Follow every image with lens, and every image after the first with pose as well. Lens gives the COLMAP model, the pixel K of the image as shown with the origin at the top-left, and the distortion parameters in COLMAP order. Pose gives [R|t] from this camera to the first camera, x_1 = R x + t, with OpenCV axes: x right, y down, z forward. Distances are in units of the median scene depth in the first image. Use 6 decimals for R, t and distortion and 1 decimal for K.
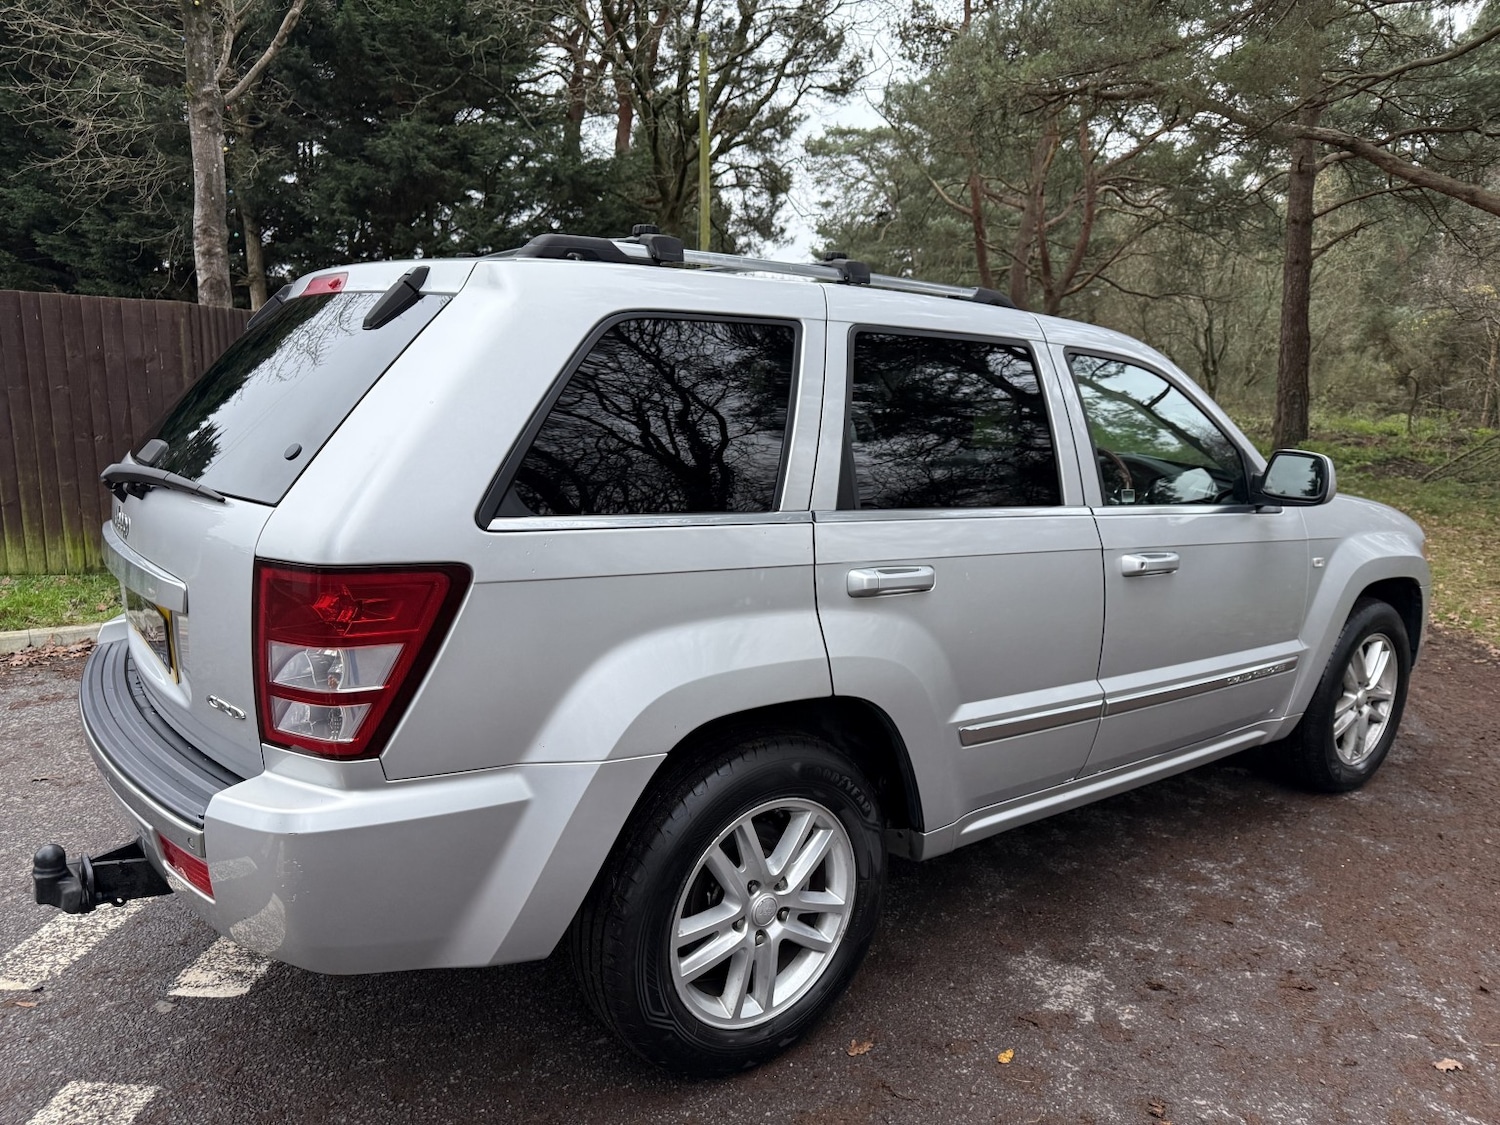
lens RADIAL K [[1051.5, 0, 744.3], [0, 1051.5, 558.2], [0, 0, 1]] dist [0.026918, -0.025792]
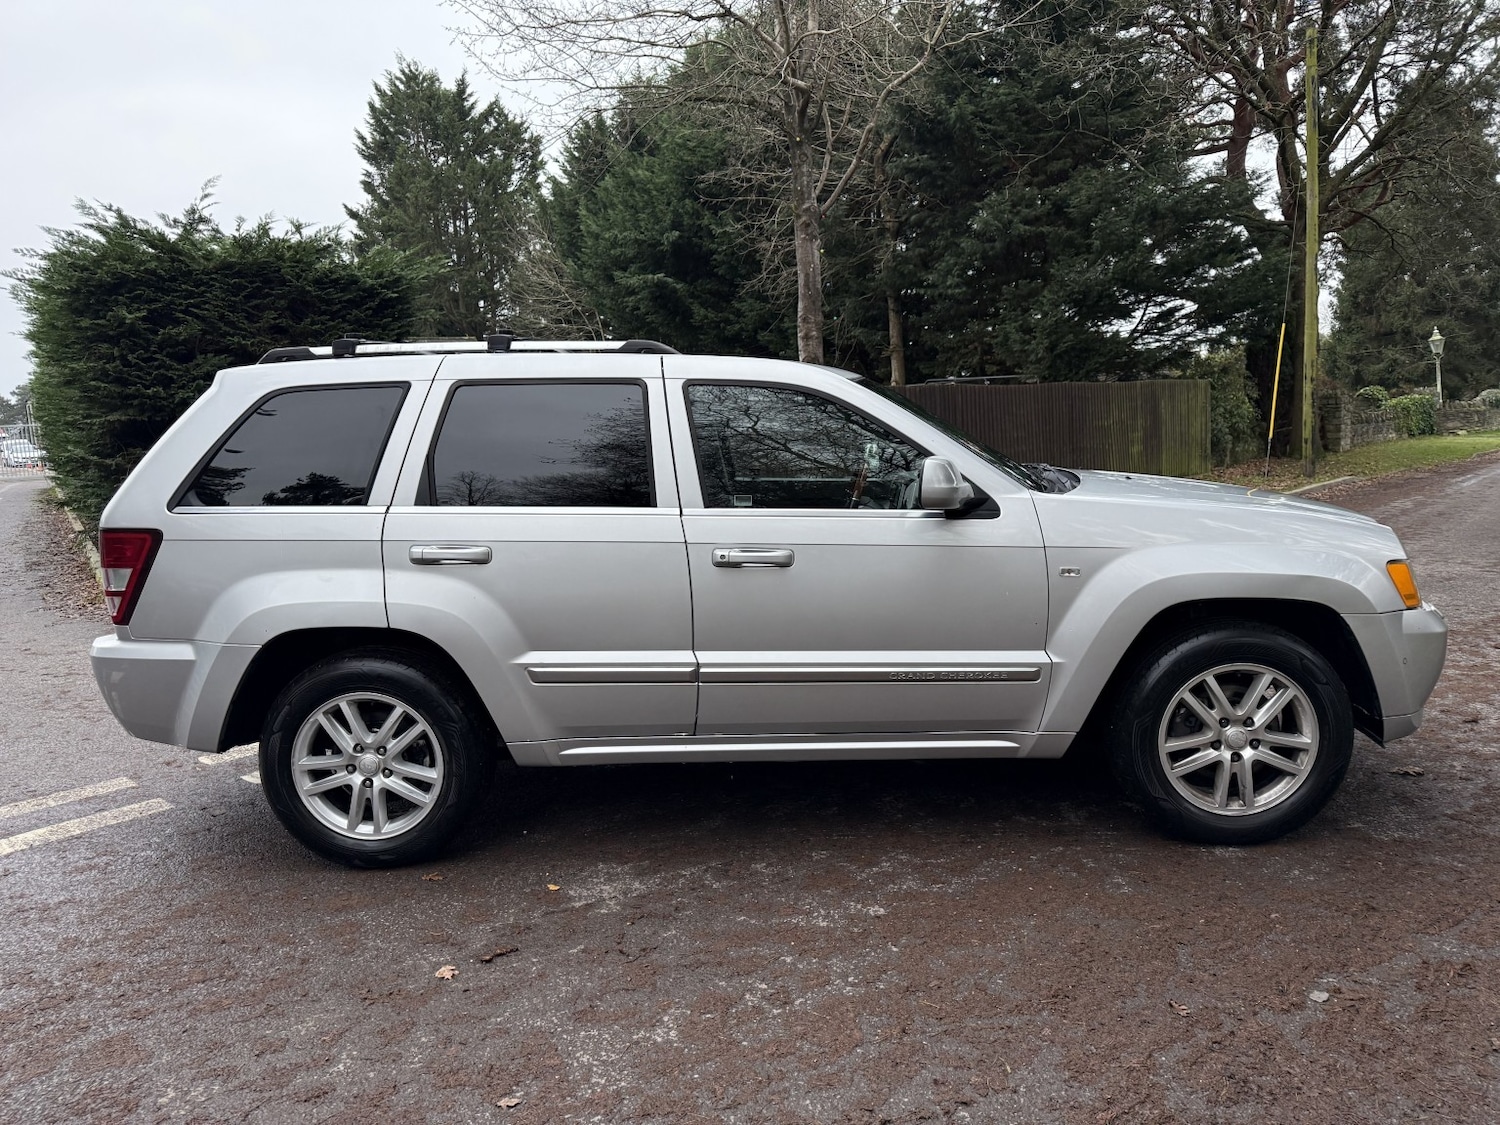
lens RADIAL K [[1053.1, 0, 755.9], [0, 1053.1, 567.4], [0, 0, 1]] dist [0.010610, -0.006938]
pose [[0.780304, 0.020744, -0.625056, 1.006487], [-0.044205, 0.998779, -0.022037, 0.038396], [0.623836, 0.044826, 0.780268, 0.094815]]
